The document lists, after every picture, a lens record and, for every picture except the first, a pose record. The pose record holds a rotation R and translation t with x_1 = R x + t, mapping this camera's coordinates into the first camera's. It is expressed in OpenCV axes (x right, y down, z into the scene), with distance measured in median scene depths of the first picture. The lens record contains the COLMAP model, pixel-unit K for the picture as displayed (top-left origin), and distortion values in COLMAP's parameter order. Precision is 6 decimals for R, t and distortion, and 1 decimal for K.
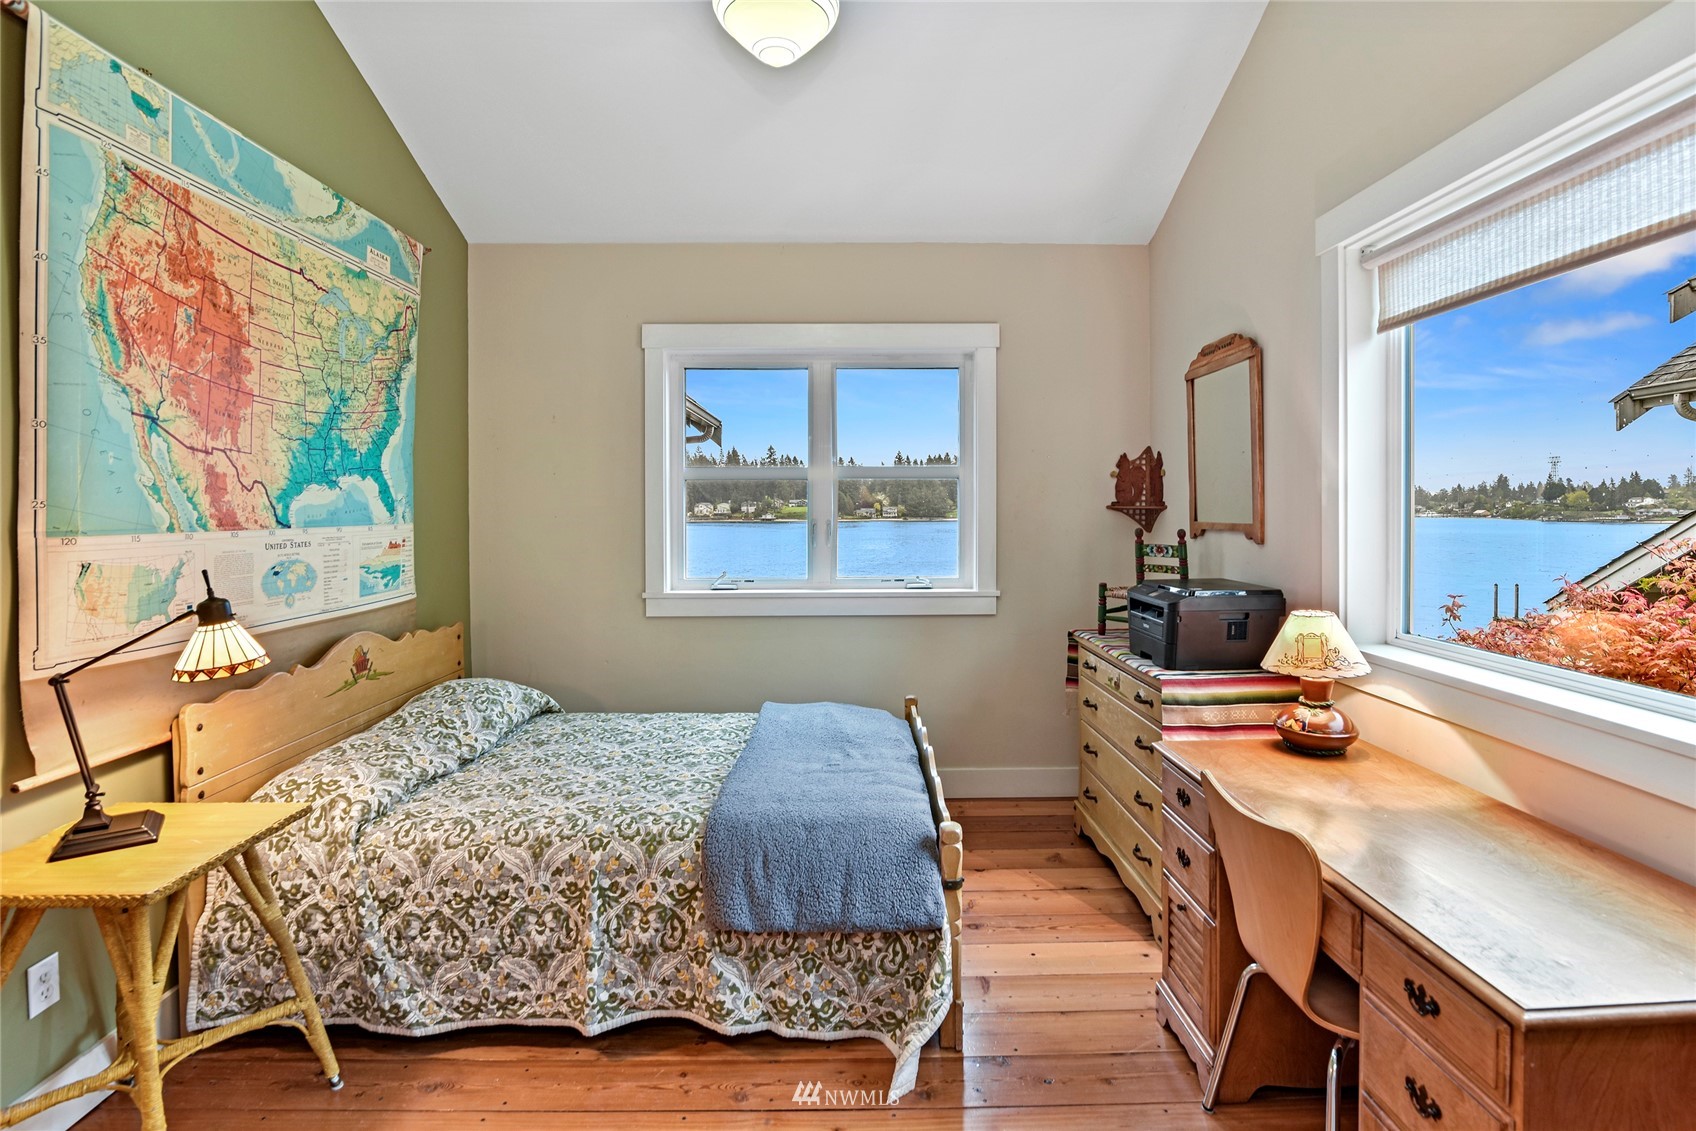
lens RADIAL K [[792.0, 0, 865.4], [0, 792.0, 519.8], [0, 0, 1]] dist [-0.025055, 0.000047]
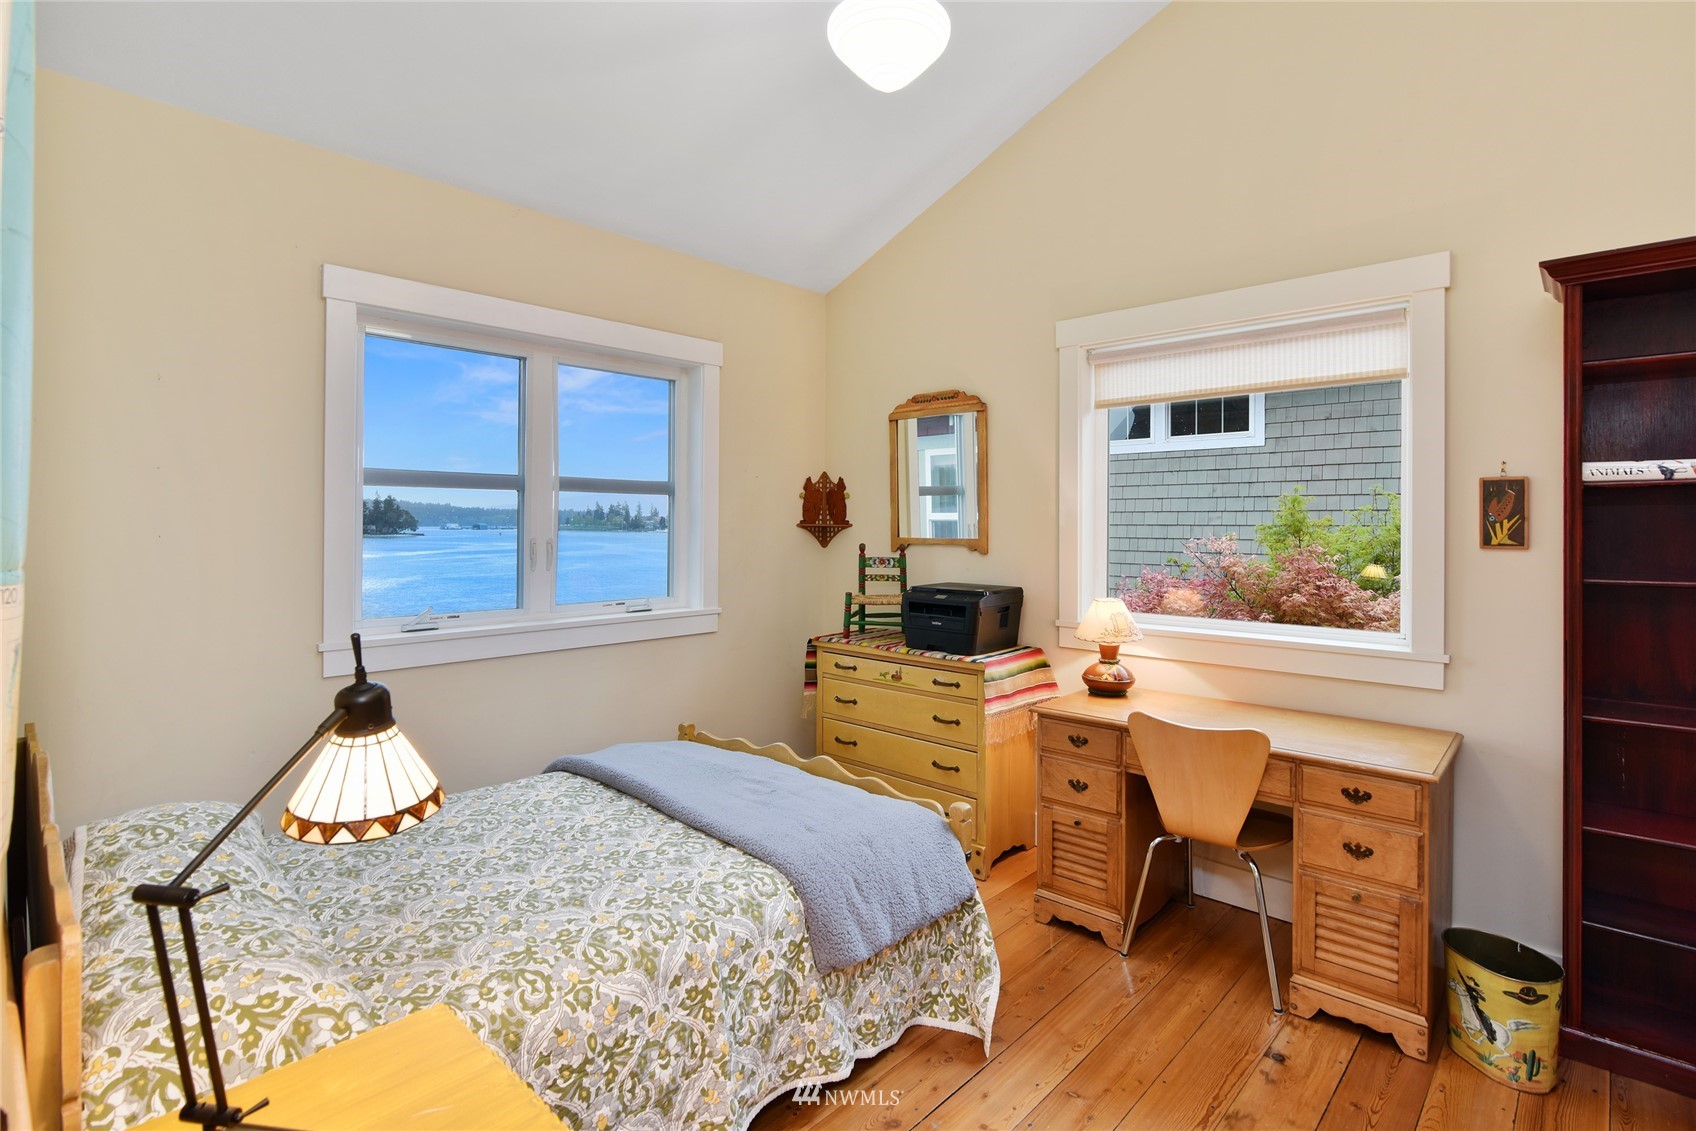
lens RADIAL K [[792.0, 0, 885.6], [0, 792.0, 520.3], [0, 0, 1]] dist [-0.025055, 0.000047]
pose [[0.700341, 0.008843, 0.713754, -0.811848], [0.005734, 0.999821, -0.018014, -0.004065], [-0.713785, 0.016709, 0.700165, 0.281722]]
